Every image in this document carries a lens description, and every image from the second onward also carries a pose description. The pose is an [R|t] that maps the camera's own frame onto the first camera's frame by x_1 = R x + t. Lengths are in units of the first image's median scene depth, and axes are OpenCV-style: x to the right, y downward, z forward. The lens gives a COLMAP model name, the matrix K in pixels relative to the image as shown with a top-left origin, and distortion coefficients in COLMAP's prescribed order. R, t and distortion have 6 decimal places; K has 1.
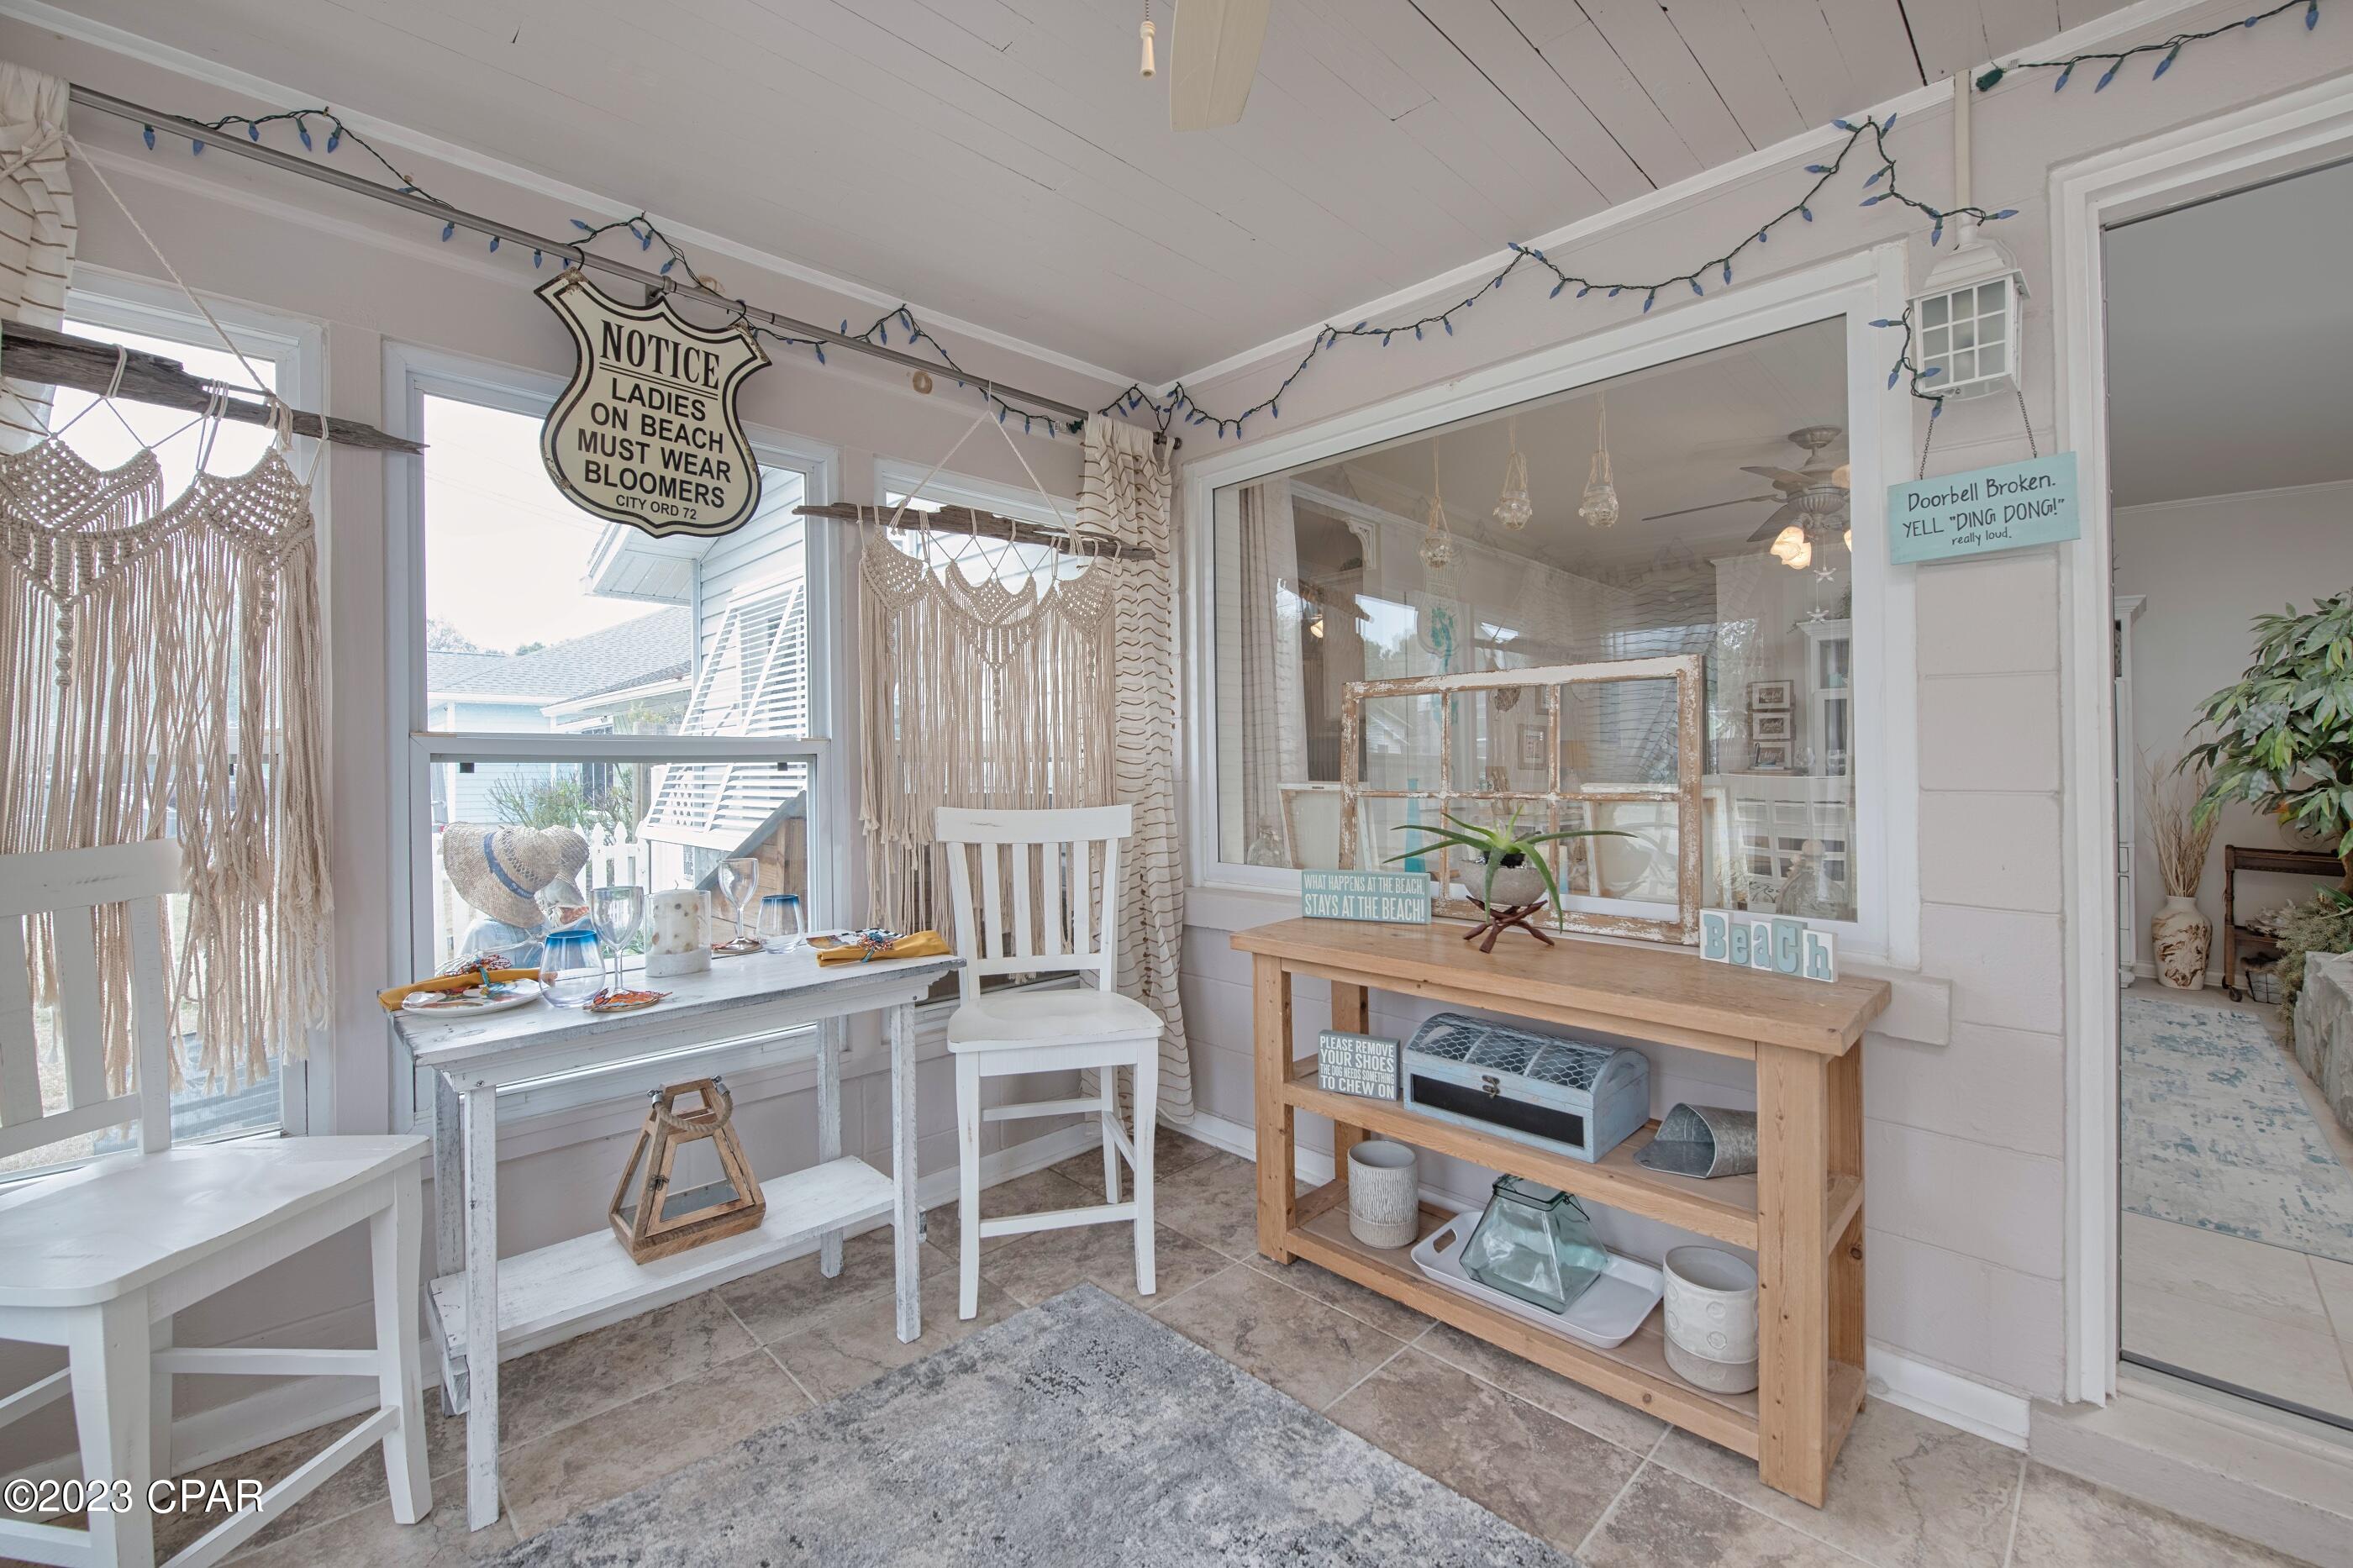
lens RADIAL K [[947.1, 0, 1176.9], [0, 947.1, 750.4], [0, 0, 1]] dist [-0.017889, -0.000228]
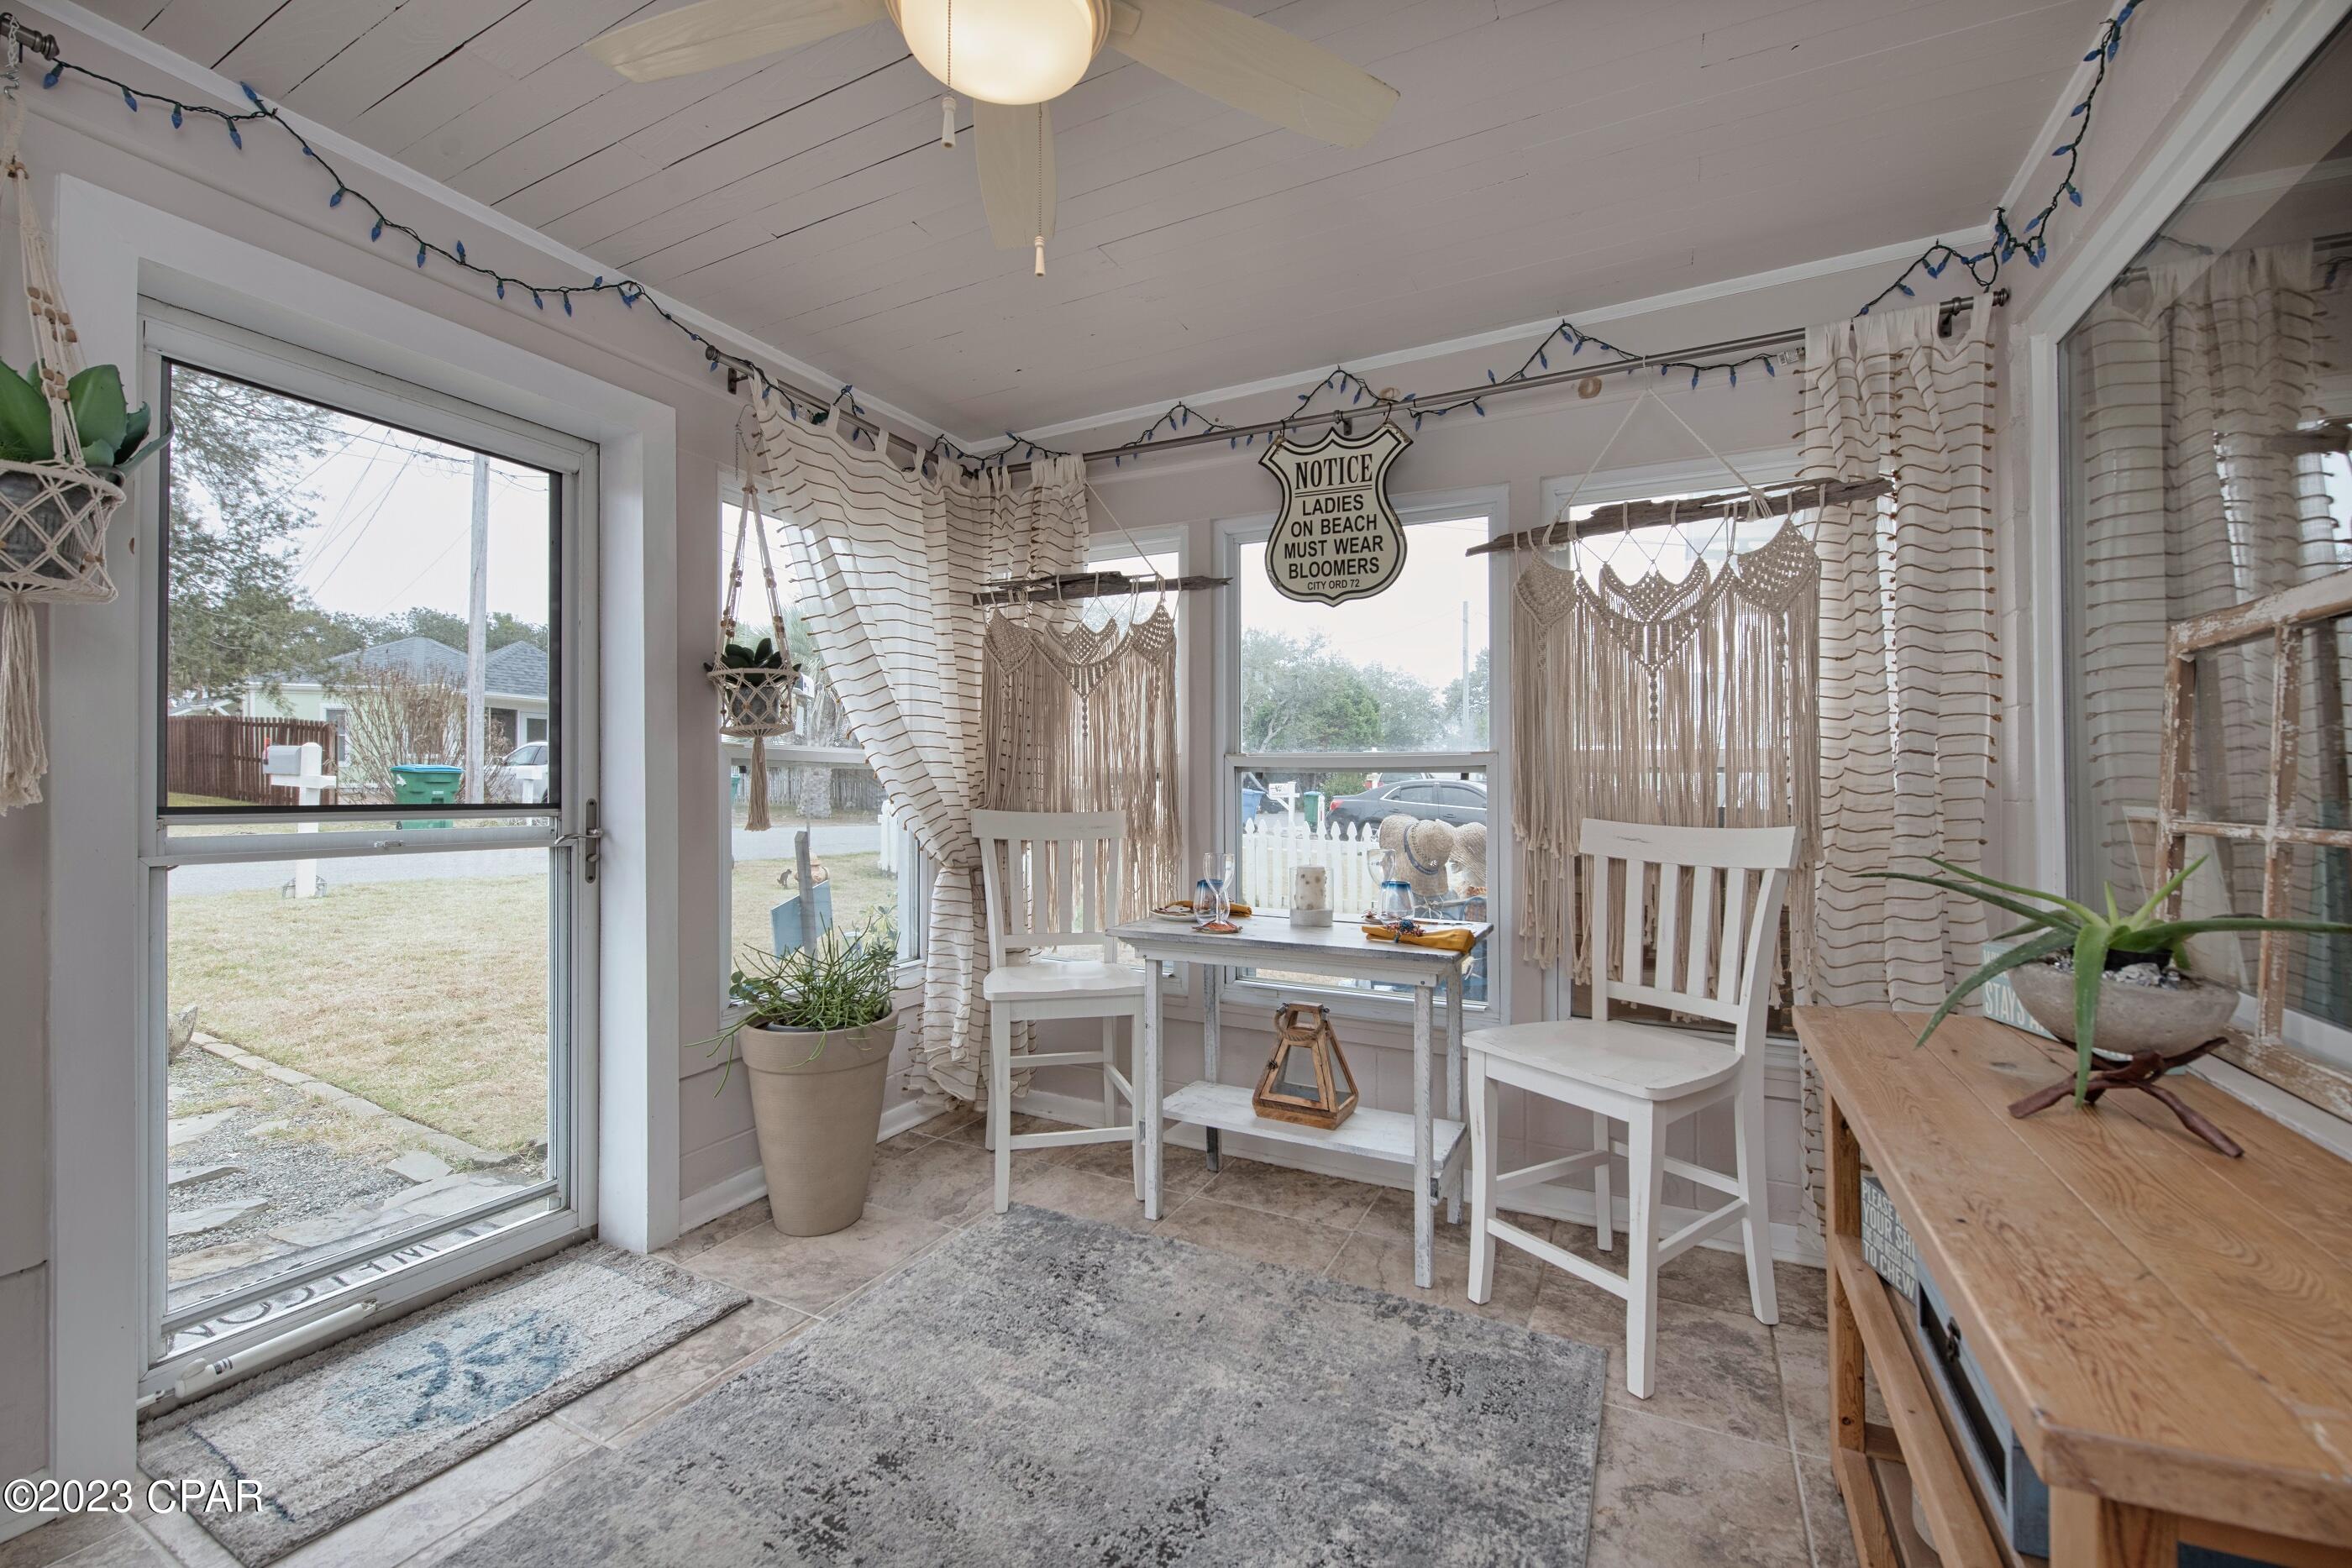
lens RADIAL K [[955.6, 0, 1184.9], [0, 955.6, 764.2], [0, 0, 1]] dist [-0.014765, -0.000002]
pose [[0.315605, -0.006095, -0.948871, 0.682202], [0.010830, 0.999937, -0.002821, 0.001999], [0.948829, -0.009386, 0.315651, 0.360239]]
